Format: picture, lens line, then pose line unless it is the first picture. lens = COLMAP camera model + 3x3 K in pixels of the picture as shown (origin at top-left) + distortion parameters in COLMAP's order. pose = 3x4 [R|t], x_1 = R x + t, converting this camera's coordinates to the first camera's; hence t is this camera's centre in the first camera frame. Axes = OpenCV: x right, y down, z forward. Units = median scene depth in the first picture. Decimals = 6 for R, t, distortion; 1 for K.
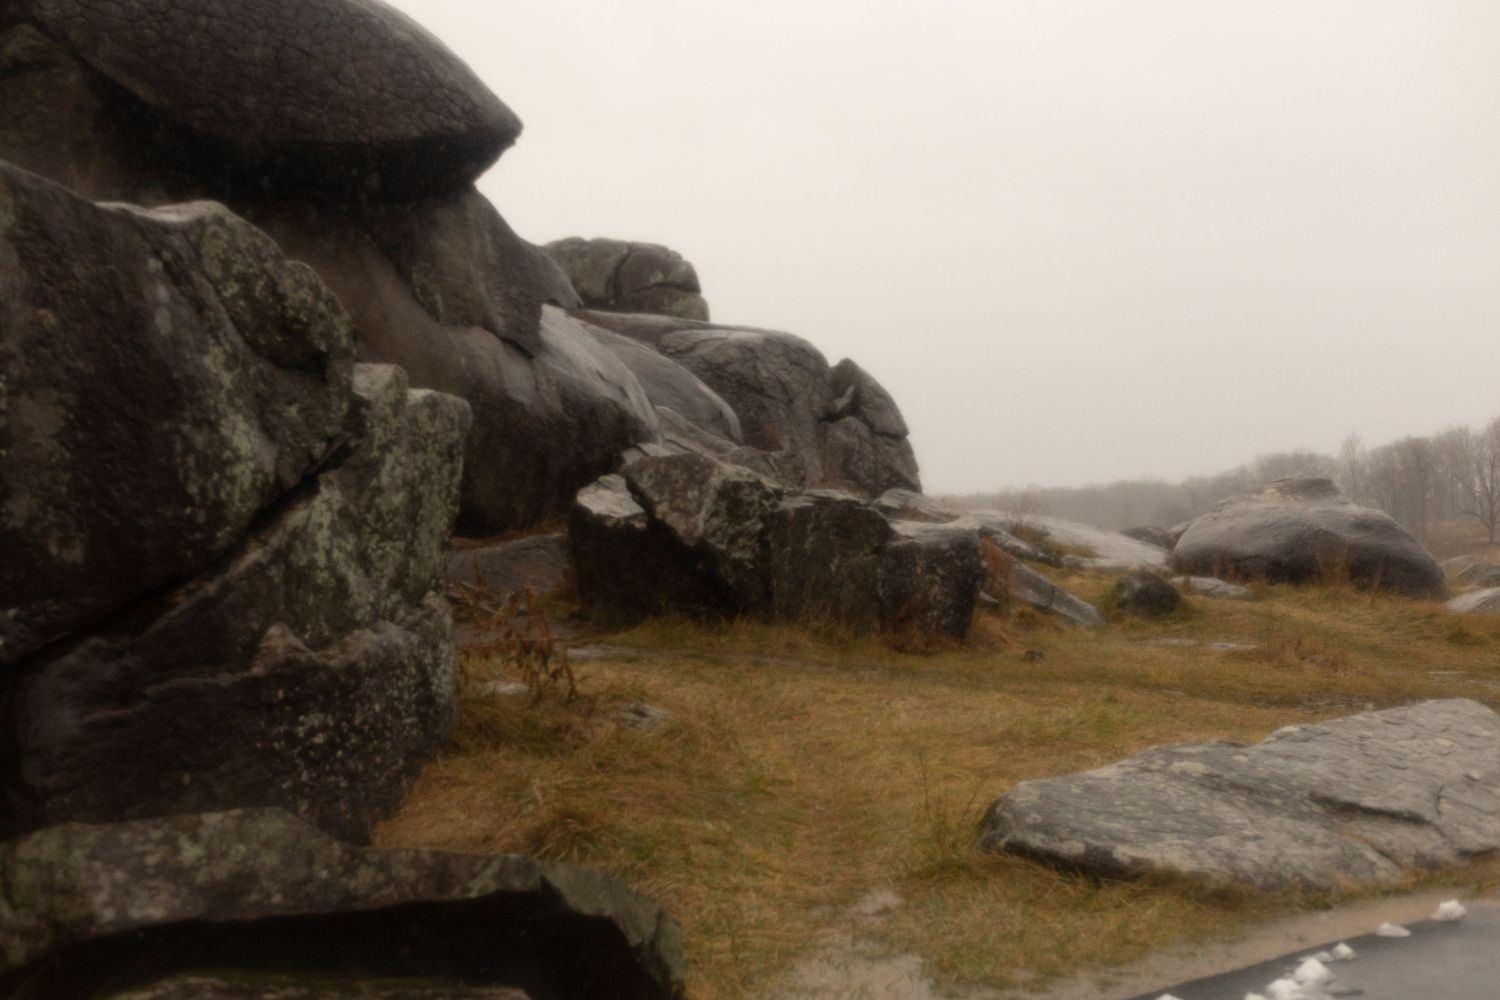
lens RADIAL K [[2266.9, 0, 750.0], [0, 2266.9, 500.0], [0, 0, 1]] dist [0.039524, -0.034832]
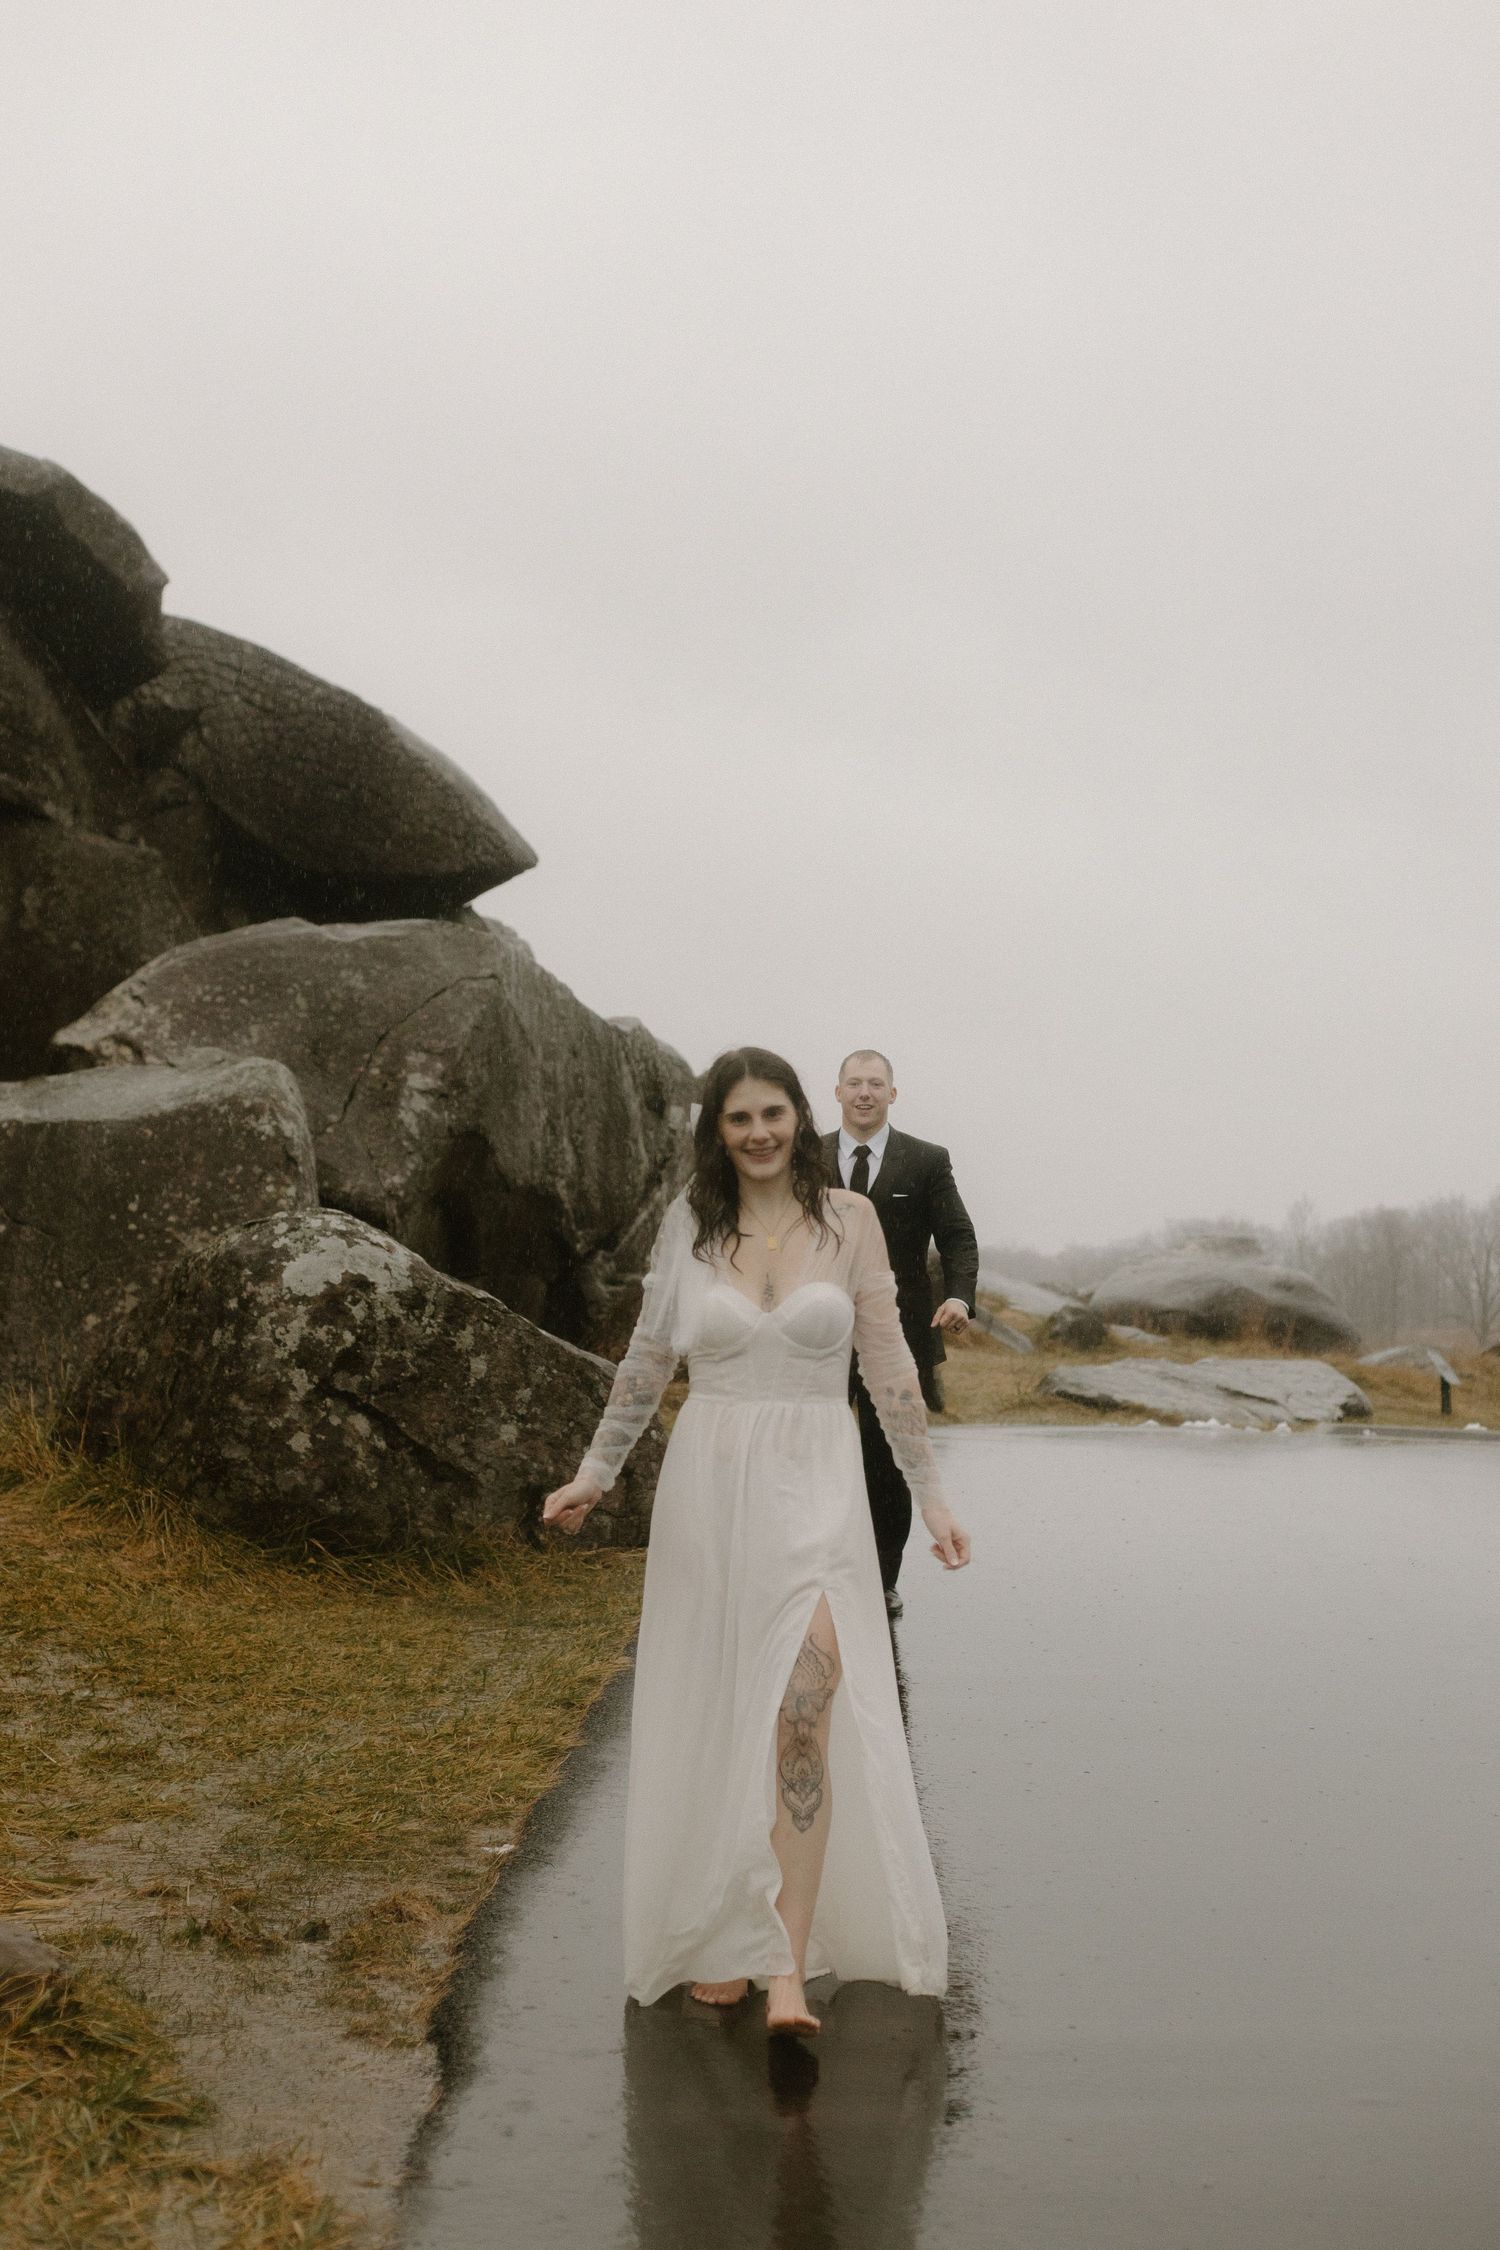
lens RADIAL K [[3400.3, 0, 750.0], [0, 3400.3, 1125.0], [0, 0, 1]] dist [0.039524, -0.034832]
pose [[0.993385, 0.062876, 0.096087, -0.109680], [-0.059236, 0.997431, -0.040274, 0.015719], [-0.098372, 0.034316, 0.994558, -0.461806]]
